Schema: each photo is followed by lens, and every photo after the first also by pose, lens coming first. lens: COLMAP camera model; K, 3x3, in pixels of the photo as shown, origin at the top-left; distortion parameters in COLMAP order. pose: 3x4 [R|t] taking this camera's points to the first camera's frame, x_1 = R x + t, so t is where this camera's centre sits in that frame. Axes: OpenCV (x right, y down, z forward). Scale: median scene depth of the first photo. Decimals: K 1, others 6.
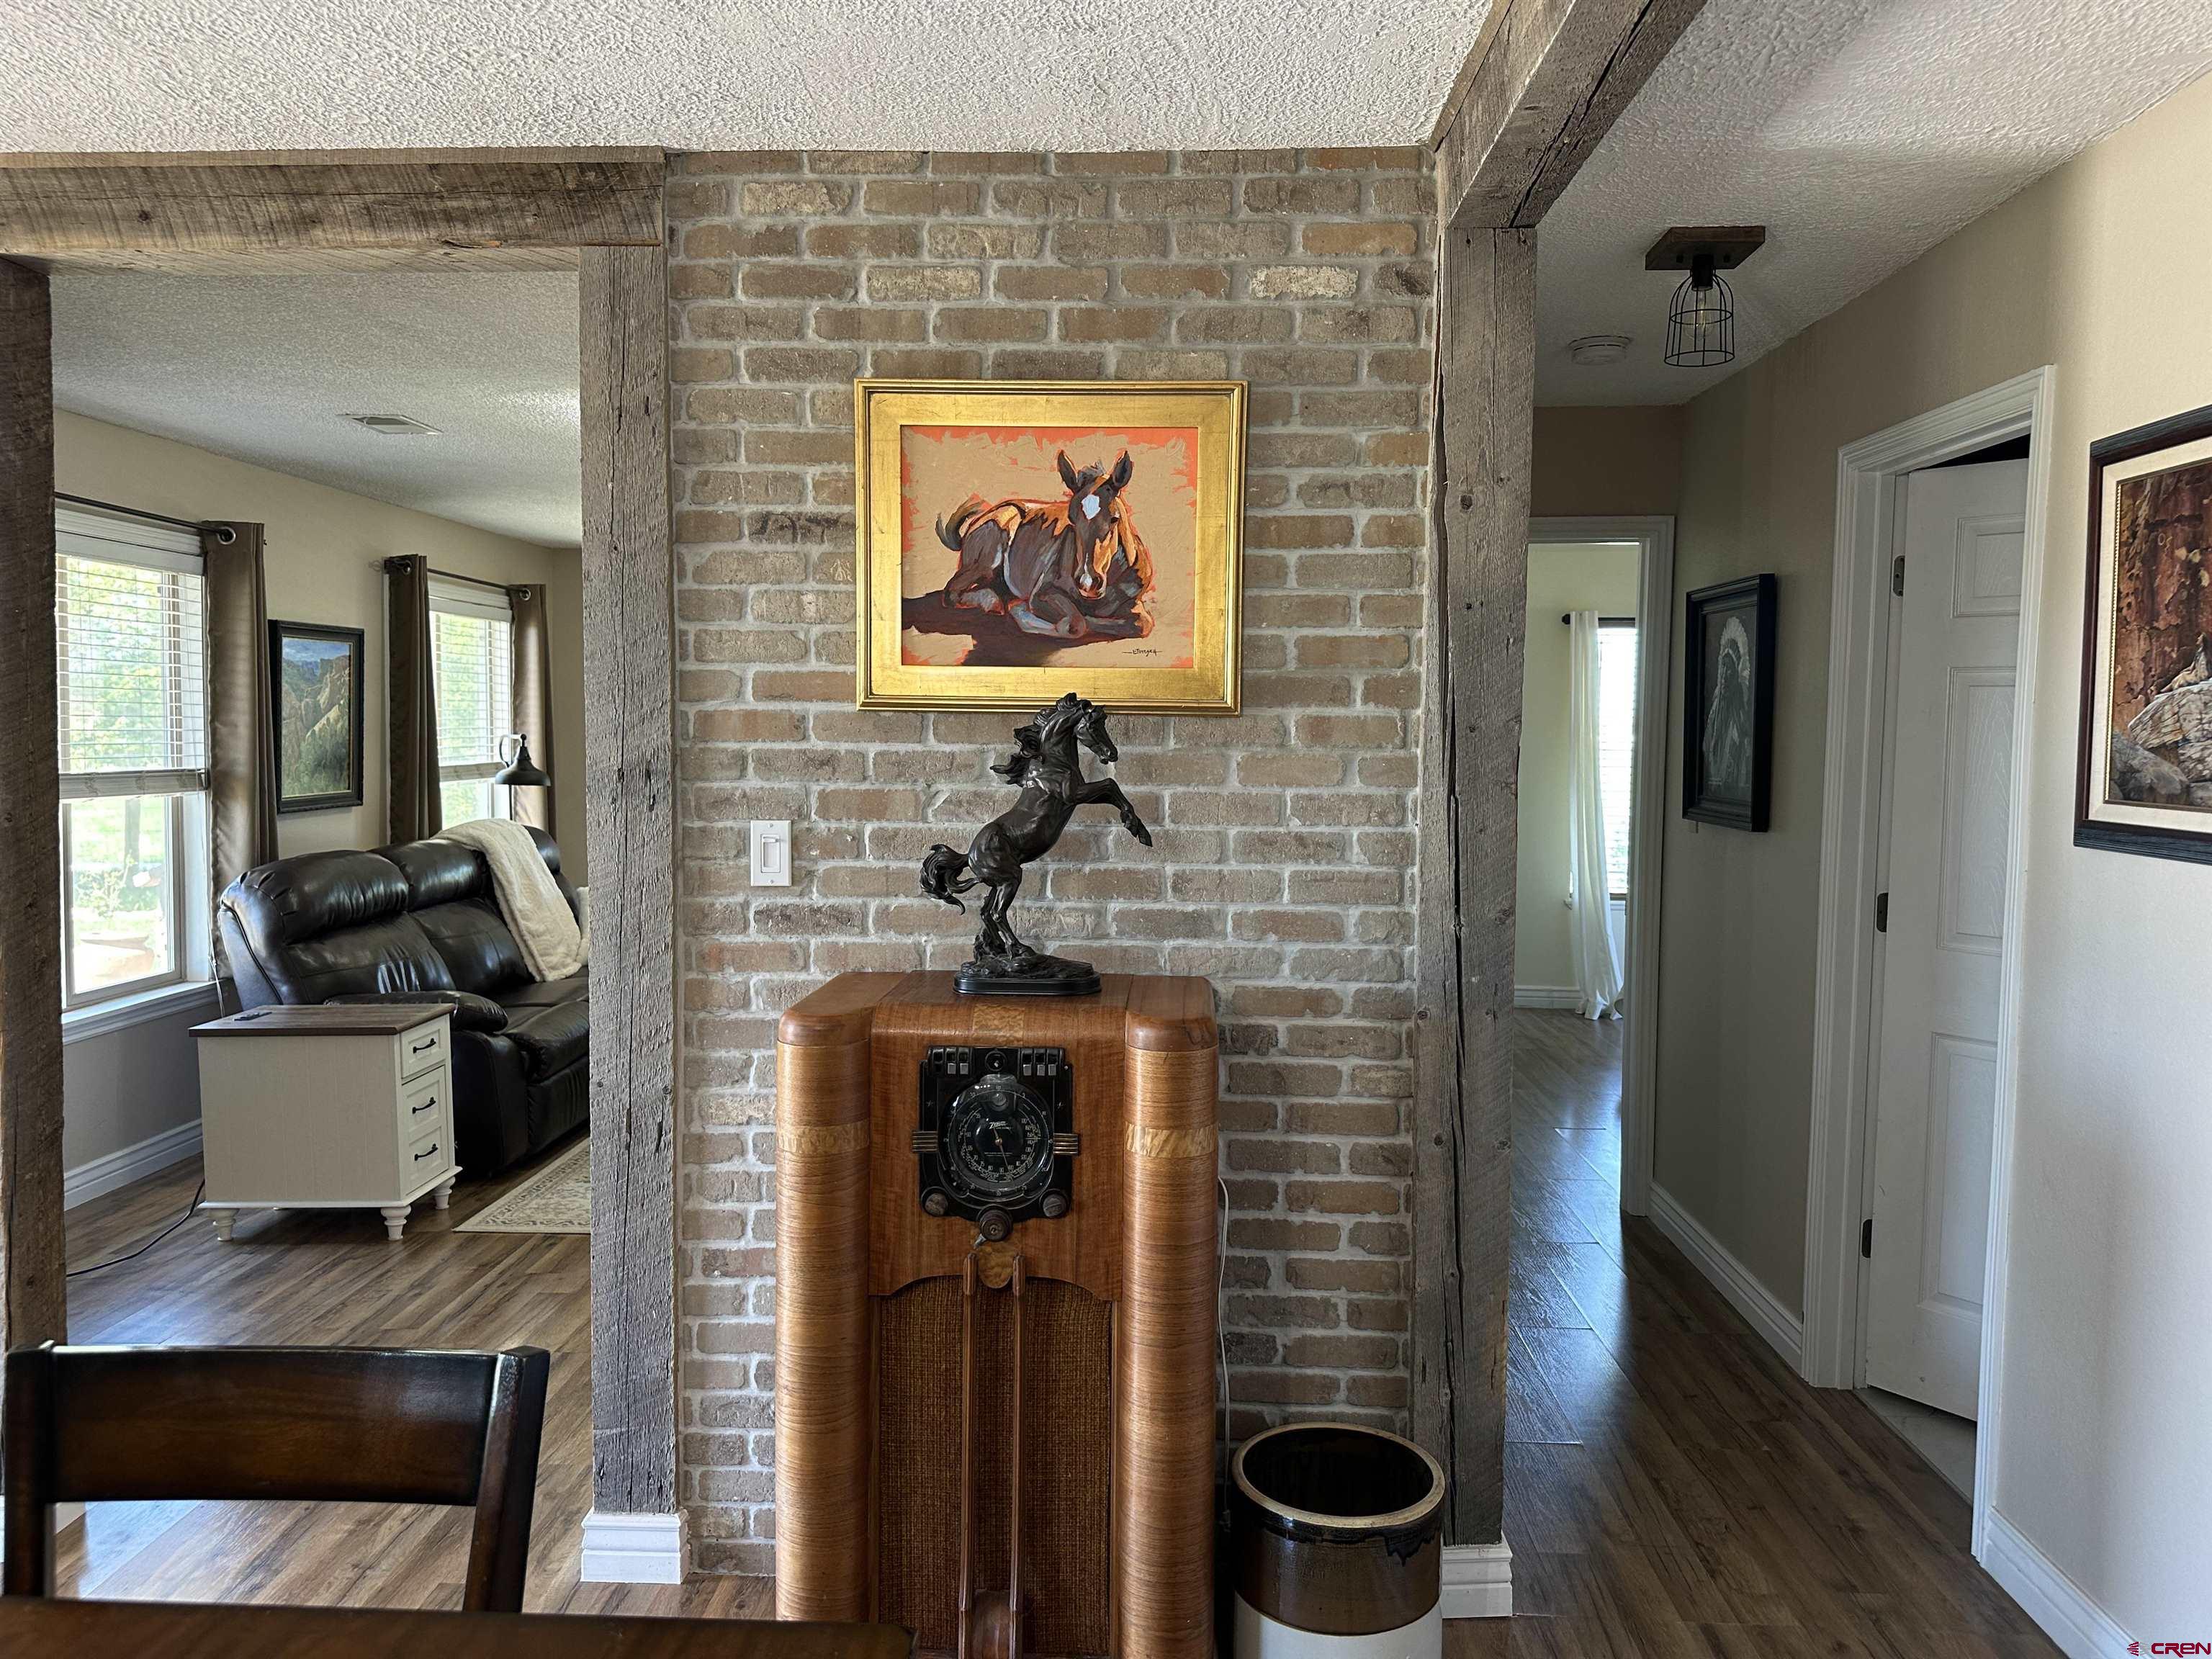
lens RADIAL K [[1548.3, 0, 1110.6], [0, 1548.3, 831.0], [0, 0, 1]] dist [0.179862, -0.338569]
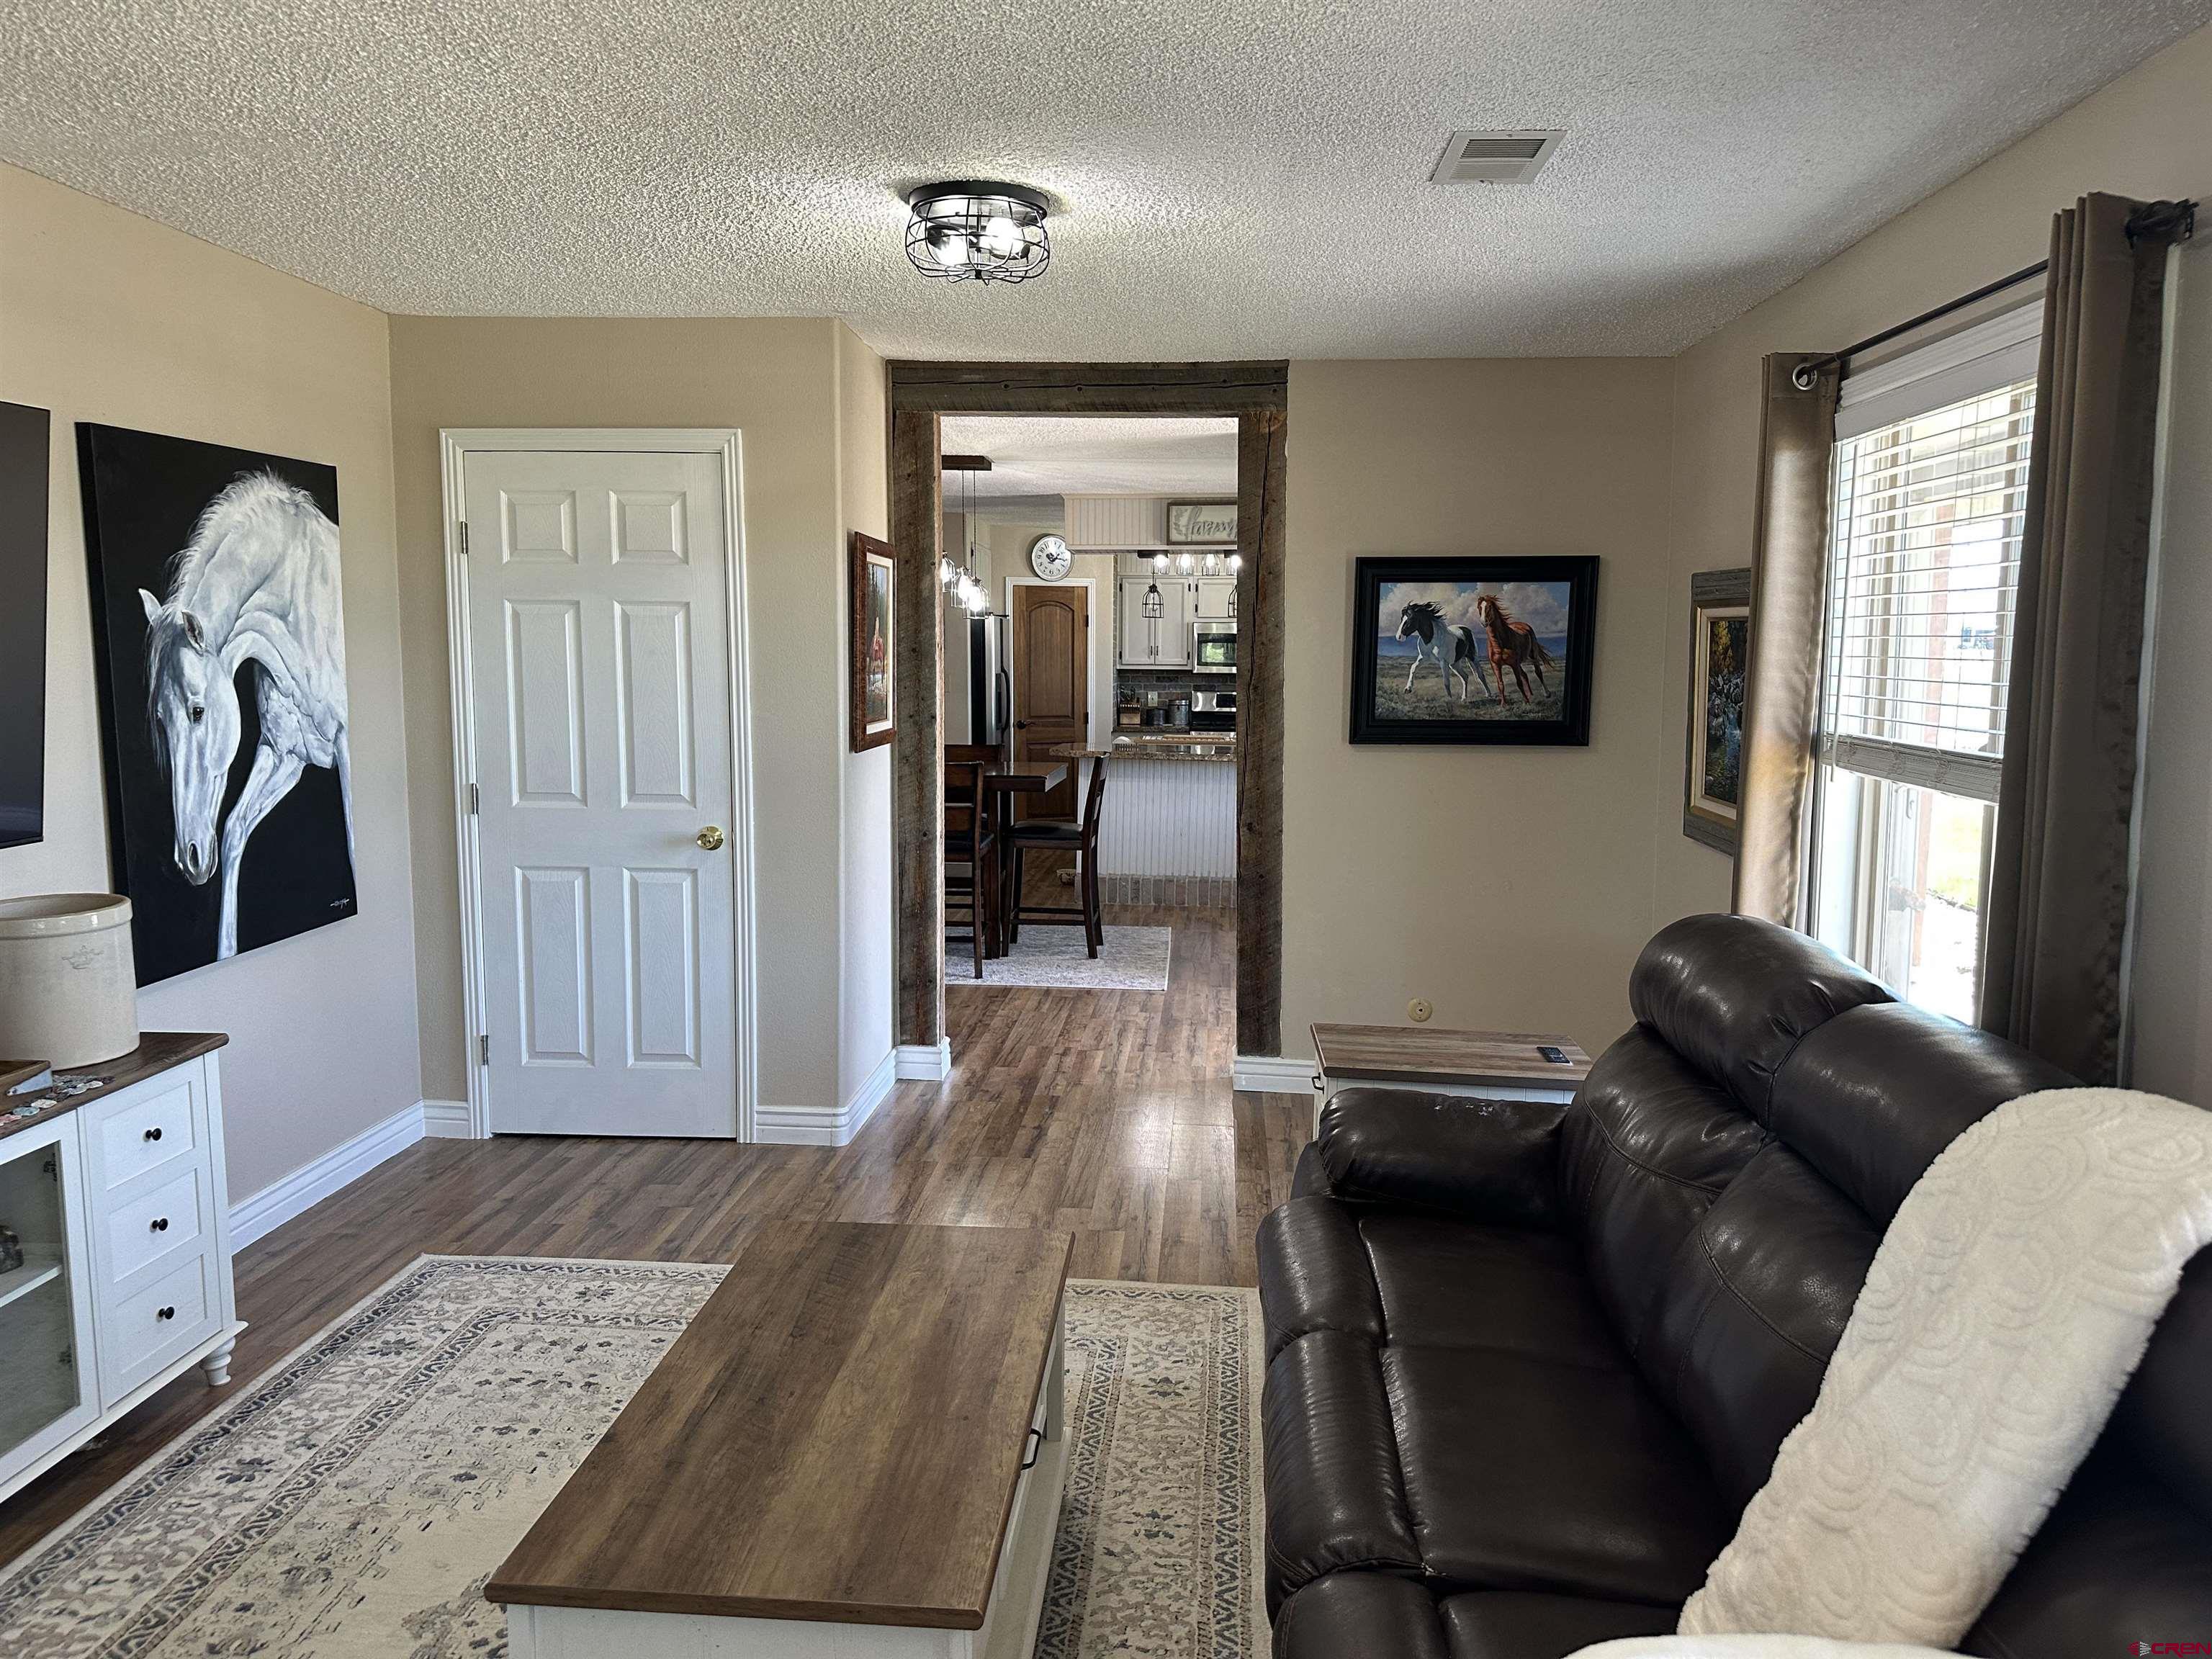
lens RADIAL K [[1502.8, 0, 1107.9], [0, 1502.8, 800.0], [0, 0, 1]] dist [0.001233, -0.000112]
pose [[-0.999319, -0.017018, 0.032745, -0.625394], [-0.011407, 0.986312, 0.164496, -0.210843], [-0.035096, 0.164010, -0.985834, 3.018806]]
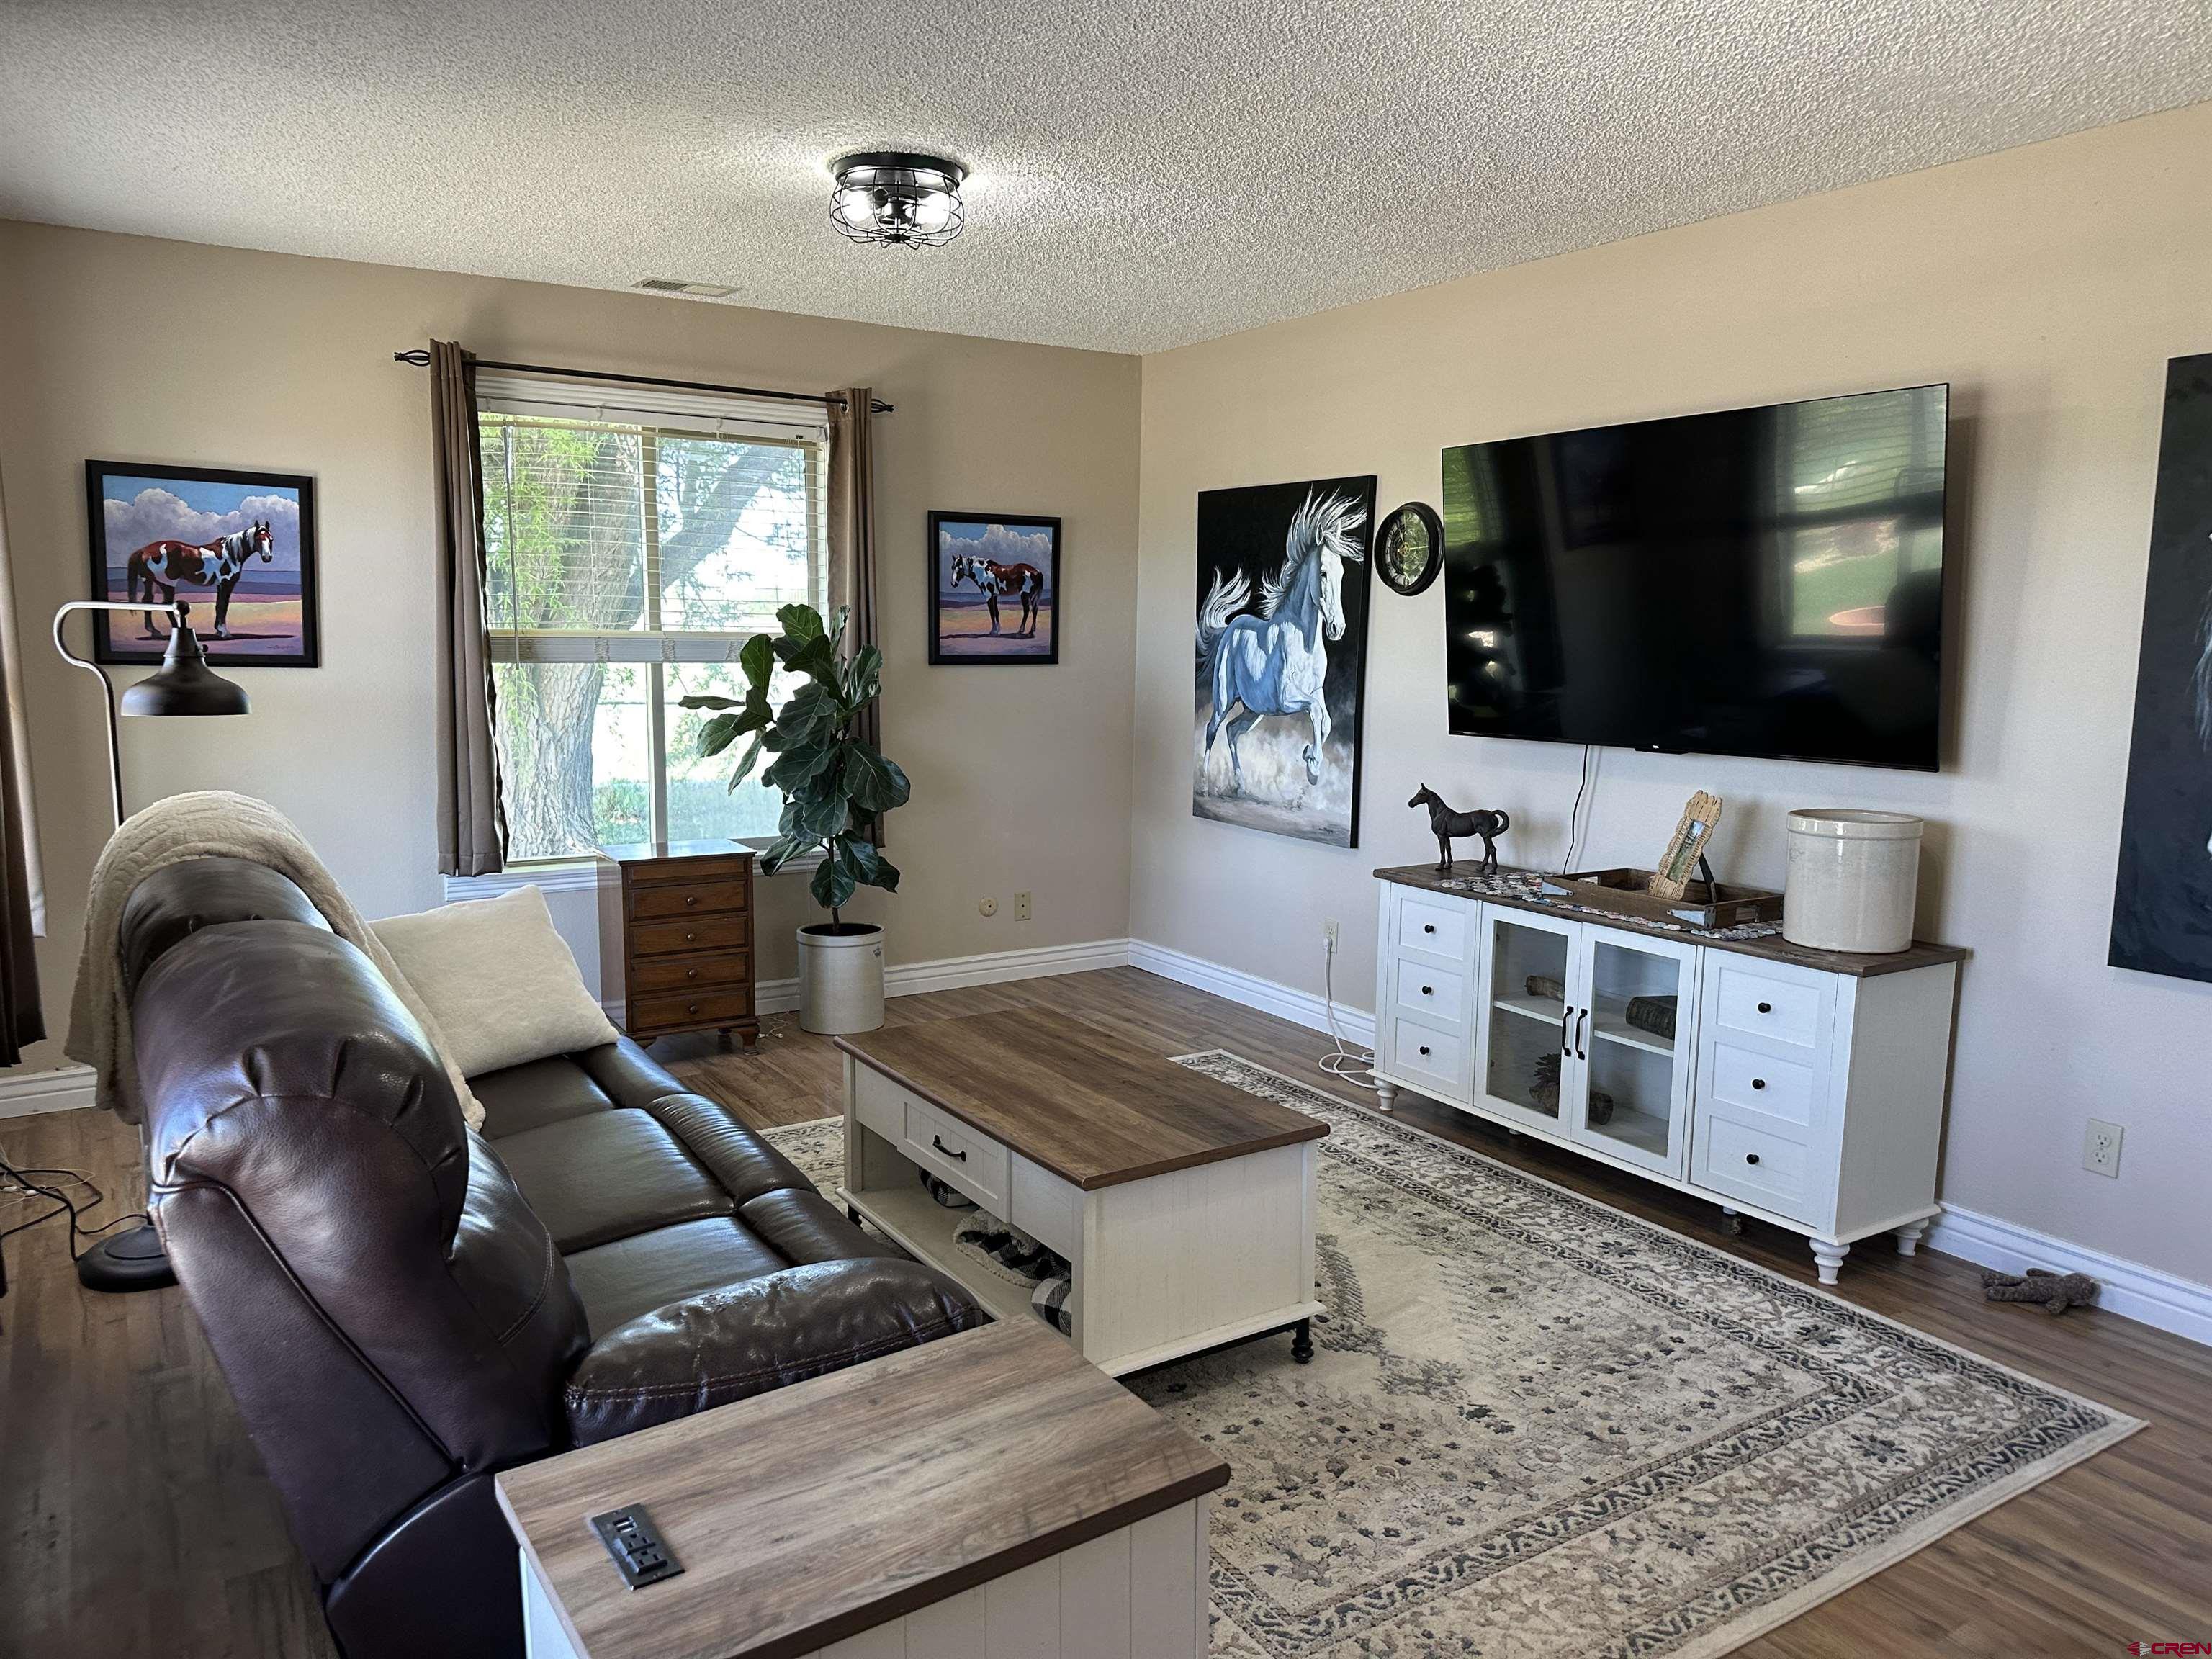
lens RADIAL K [[1534.9, 0, 1088.6], [0, 1534.9, 836.2], [0, 0, 1]] dist [0.147362, -0.208576]
pose [[0.818888, -0.077473, 0.568701, -1.122443], [0.030806, 0.995353, 0.091235, -0.072146], [-0.573126, -0.057192, 0.817469, 1.275784]]
